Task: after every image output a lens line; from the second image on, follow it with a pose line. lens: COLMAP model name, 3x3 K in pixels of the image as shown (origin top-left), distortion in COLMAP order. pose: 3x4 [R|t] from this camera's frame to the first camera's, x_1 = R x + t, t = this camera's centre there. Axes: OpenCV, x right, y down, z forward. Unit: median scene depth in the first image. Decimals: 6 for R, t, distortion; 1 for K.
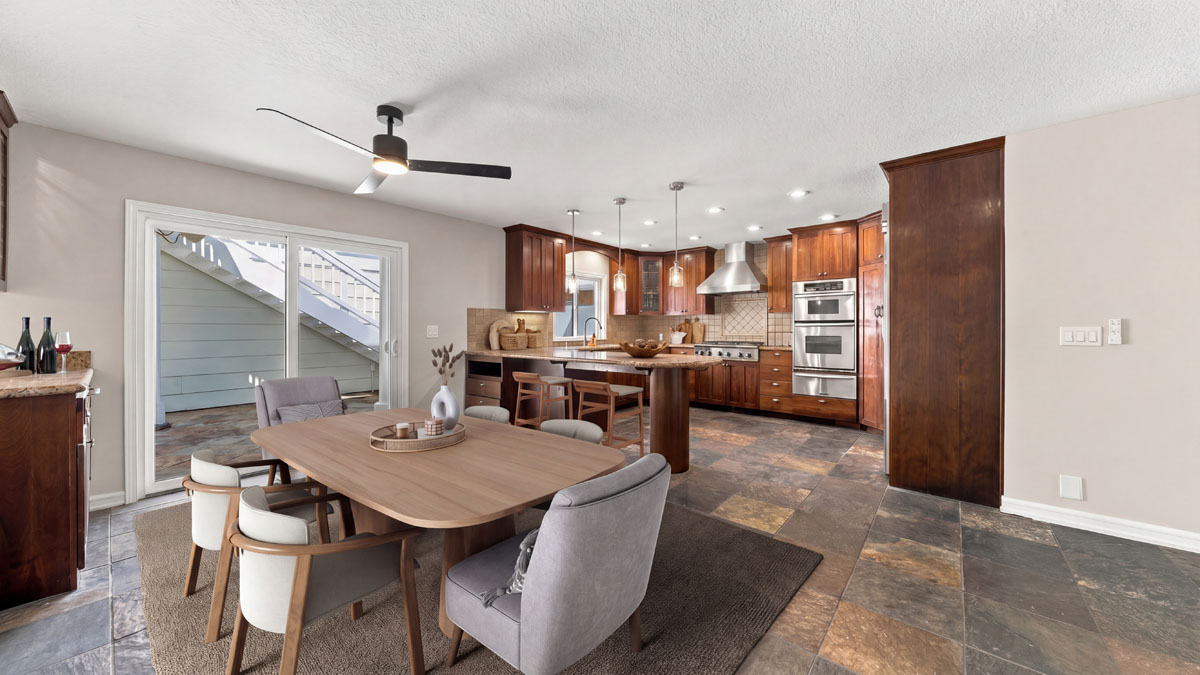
lens RADIAL K [[405.4, 0, 602.0], [0, 405.4, 330.1], [0, 0, 1]] dist [-0.000724, -0.000056]
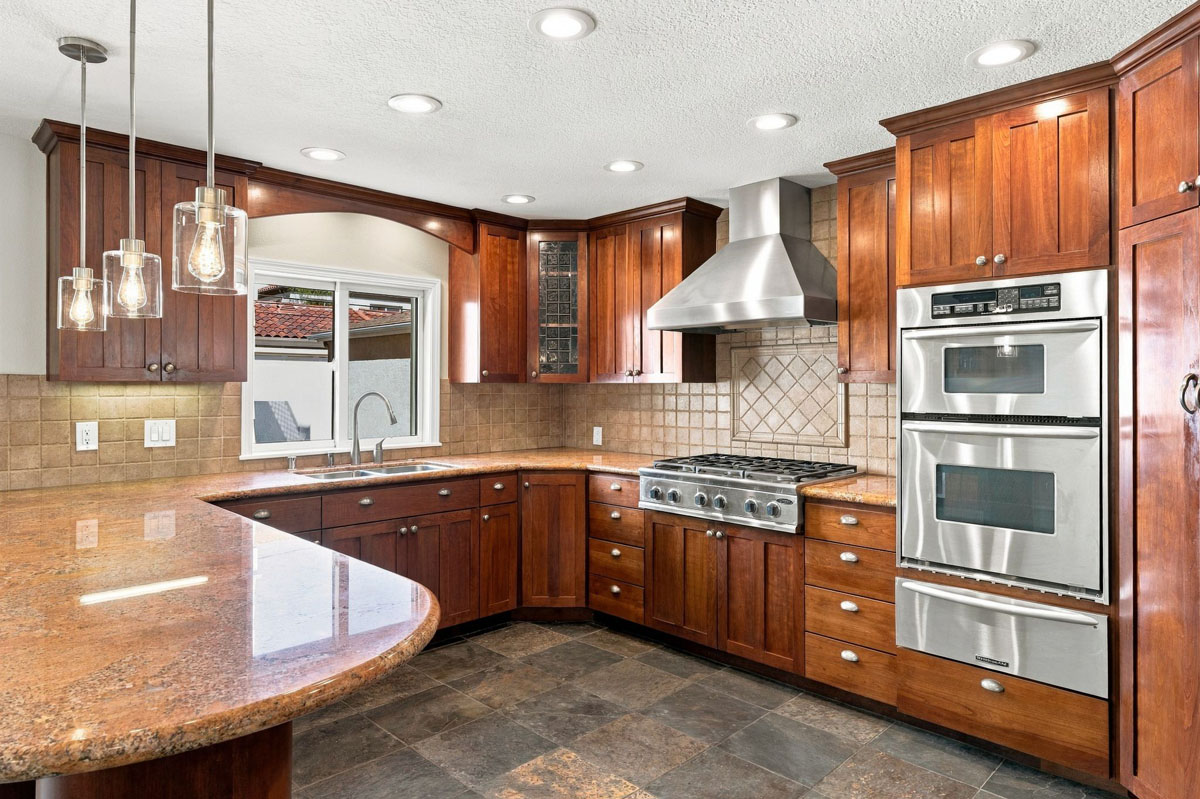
lens RADIAL K [[713.1, 0, 600.5], [0, 713.1, 391.0], [0, 0, 1]] dist [0.002820, 0.001127]
pose [[0.997727, -0.001010, -0.067381, 0.280746], [0.000981, 0.999999, -0.000478, -0.038988], [0.067381, 0.000410, 0.997727, 0.436374]]
